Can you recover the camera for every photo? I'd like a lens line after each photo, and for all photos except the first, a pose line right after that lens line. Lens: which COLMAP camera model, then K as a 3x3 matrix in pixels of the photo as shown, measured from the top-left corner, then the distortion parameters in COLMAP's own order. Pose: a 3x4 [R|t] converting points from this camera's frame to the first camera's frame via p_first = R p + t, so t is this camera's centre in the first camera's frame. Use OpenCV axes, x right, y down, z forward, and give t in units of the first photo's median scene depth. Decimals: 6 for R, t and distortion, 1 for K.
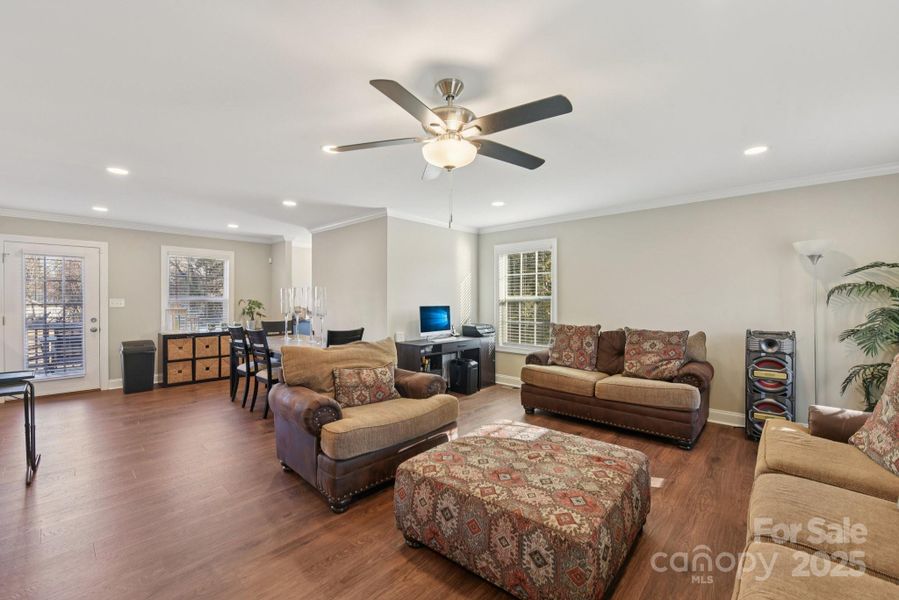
lens RADIAL K [[363.7, 0, 447.7], [0, 363.7, 304.1], [0, 0, 1]] dist [-0.015748, -0.000020]
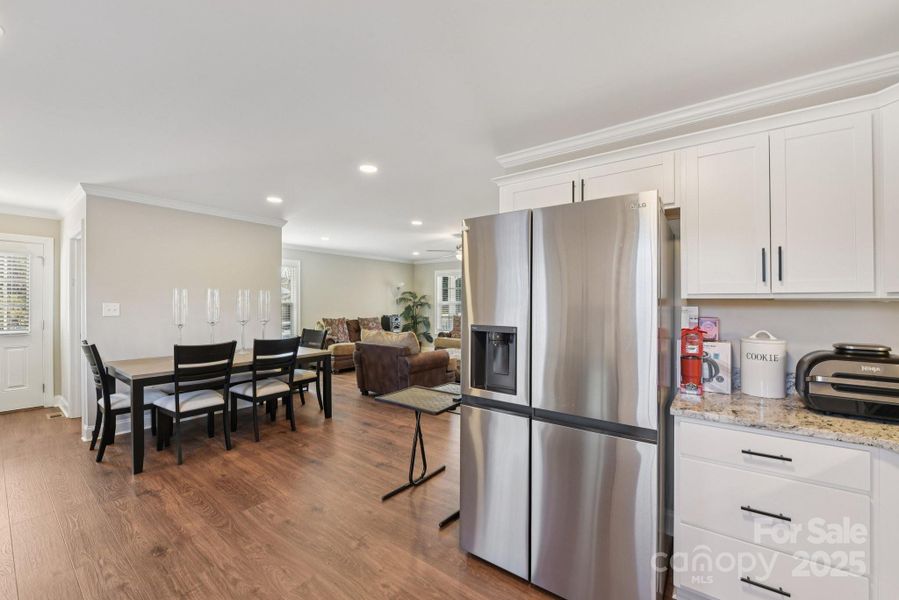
lens RADIAL K [[363.7, 0, 447.7], [0, 363.7, 304.1], [0, 0, 1]] dist [-0.015748, -0.000020]
pose [[-0.087842, -0.004438, 0.996125, -1.094606], [0.011797, 0.999915, 0.005495, -0.009578], [-0.996065, 0.012234, -0.087782, 0.502932]]
